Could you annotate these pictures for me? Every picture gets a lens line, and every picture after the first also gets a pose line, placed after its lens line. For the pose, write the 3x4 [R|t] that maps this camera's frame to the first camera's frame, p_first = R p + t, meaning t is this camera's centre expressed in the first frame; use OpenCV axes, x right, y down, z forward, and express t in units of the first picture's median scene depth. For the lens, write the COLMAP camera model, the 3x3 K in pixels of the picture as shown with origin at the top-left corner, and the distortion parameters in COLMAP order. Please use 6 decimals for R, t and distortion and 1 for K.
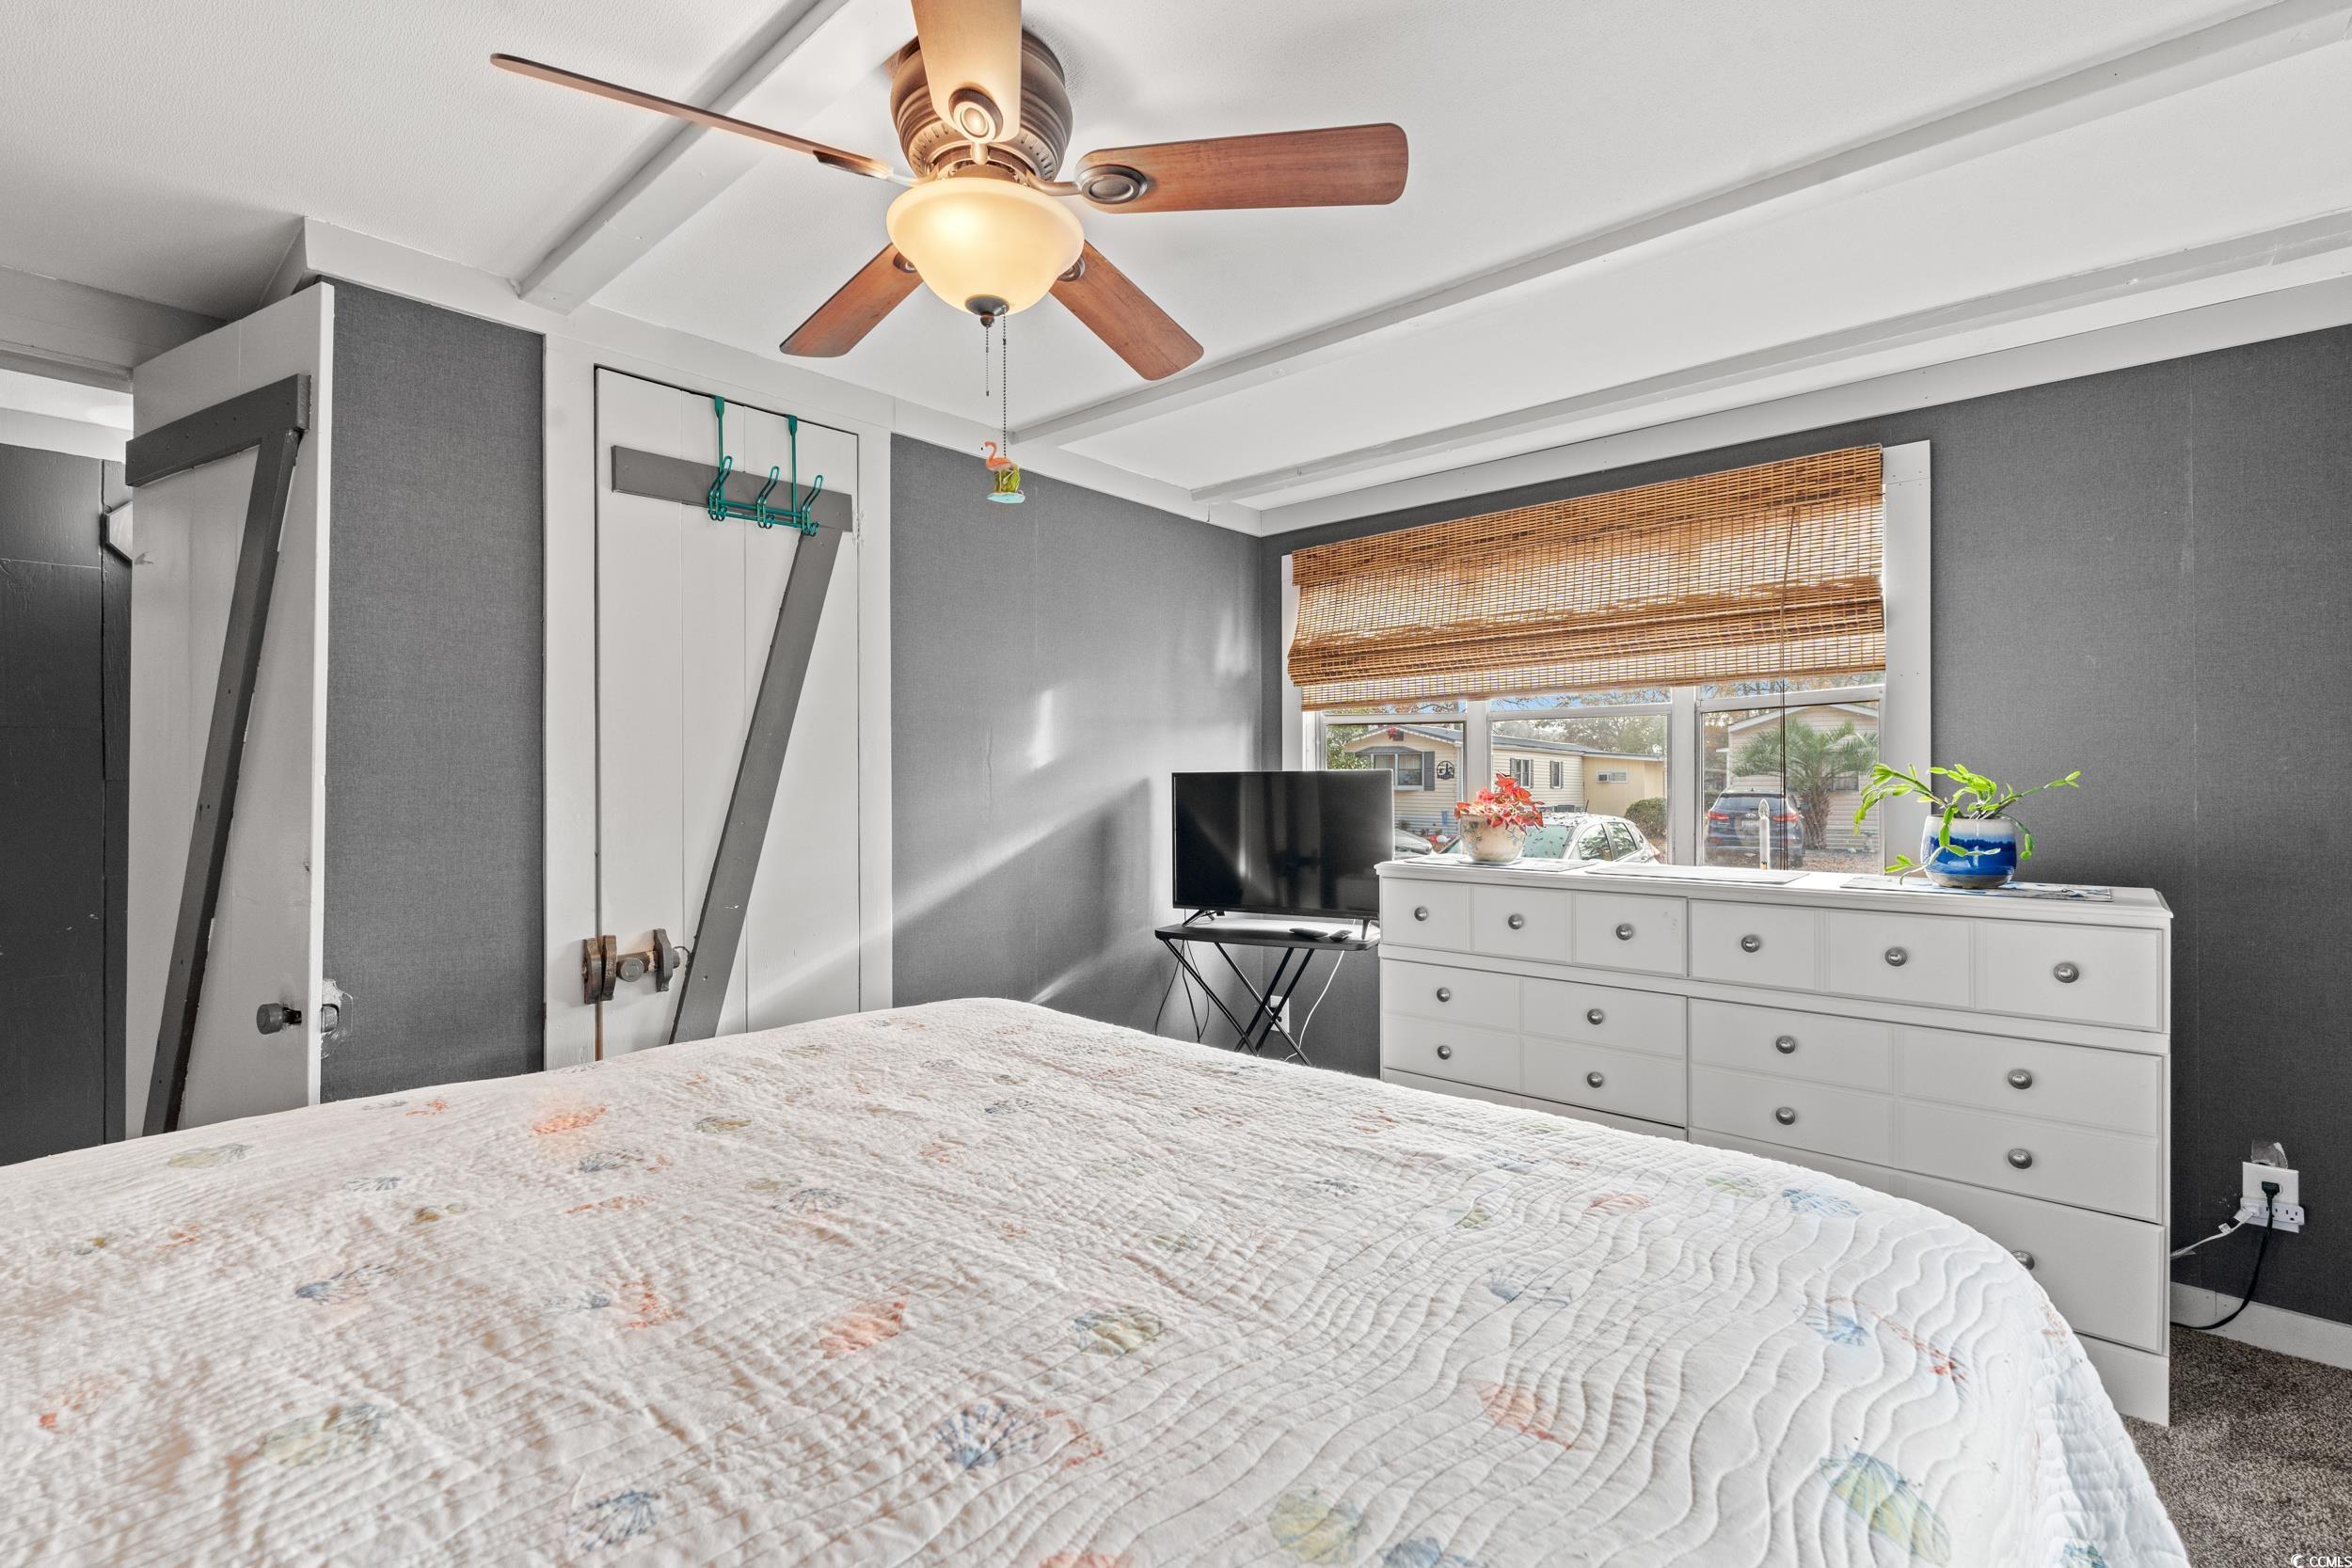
lens RADIAL K [[1054.9, 0, 1178.5], [0, 1054.9, 770.9], [0, 0, 1]] dist [-0.004155, 0.000630]
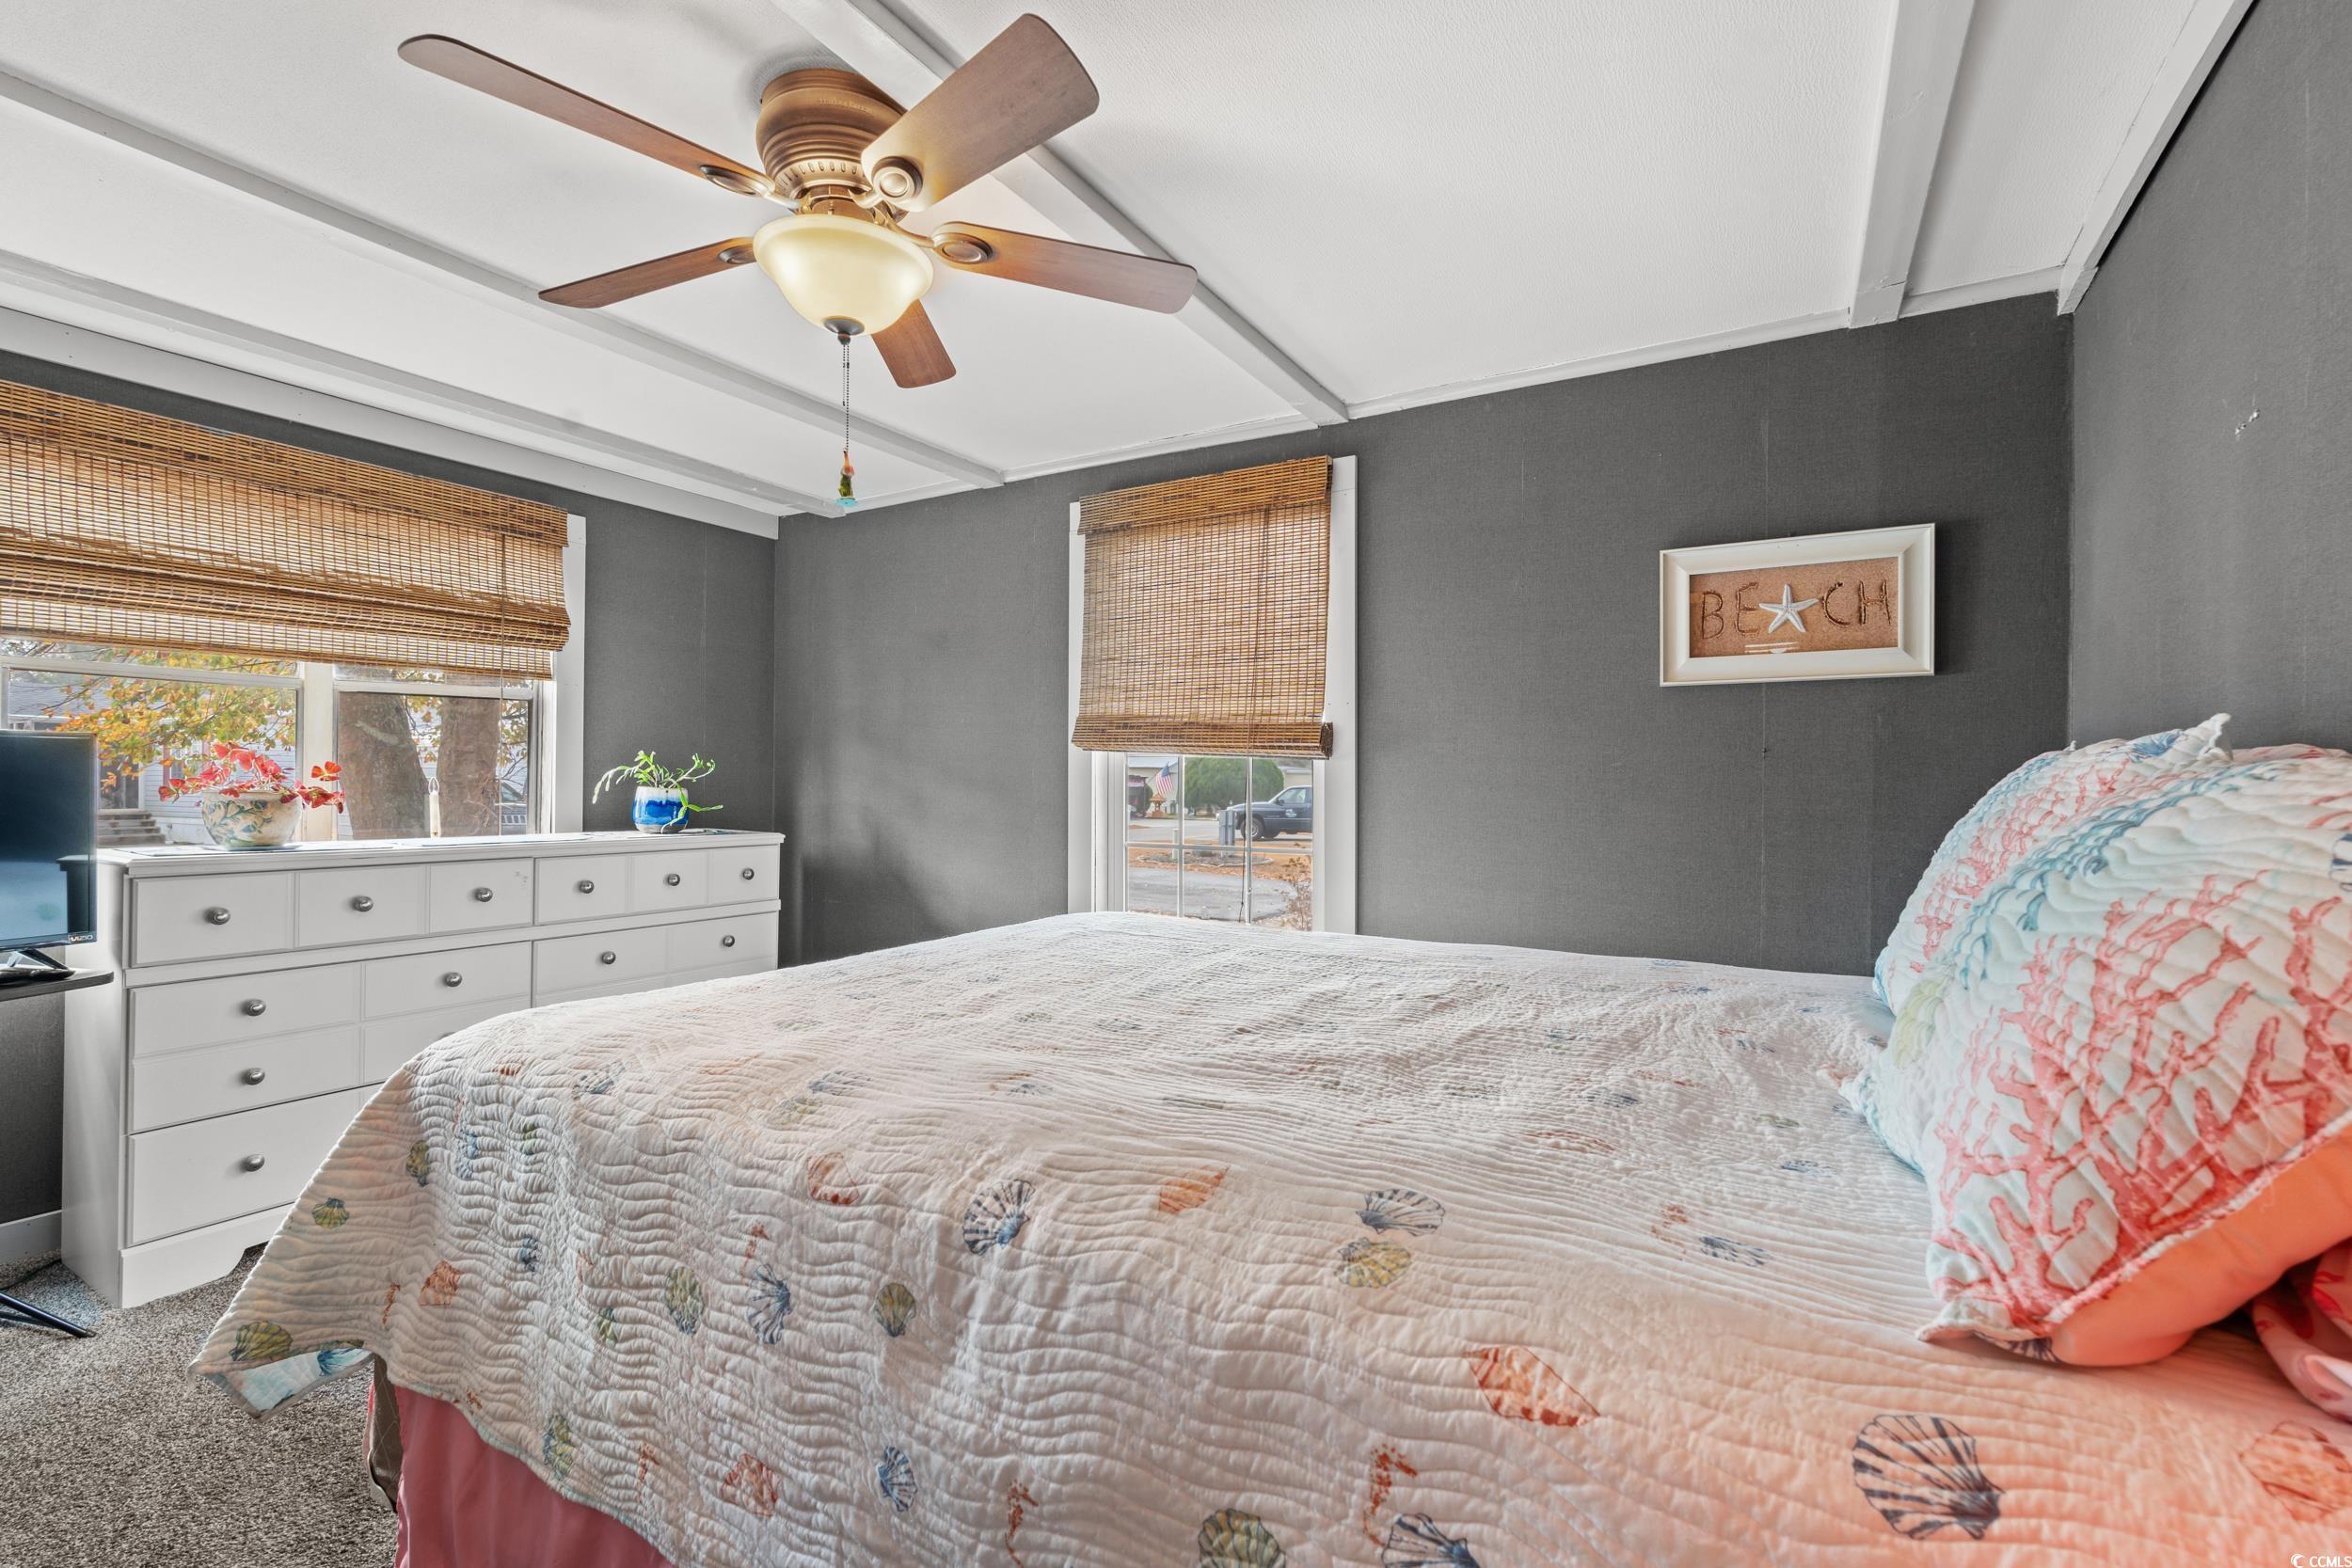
lens RADIAL K [[1026.0, 0, 1176.2], [0, 1026.0, 772.3], [0, 0, 1]] dist [-0.003496, -0.000341]
pose [[-0.195362, 0.015123, 0.980615, -0.717132], [-0.013794, 0.999740, -0.018166, 0.032646], [-0.980634, -0.017076, -0.195103, 0.470851]]
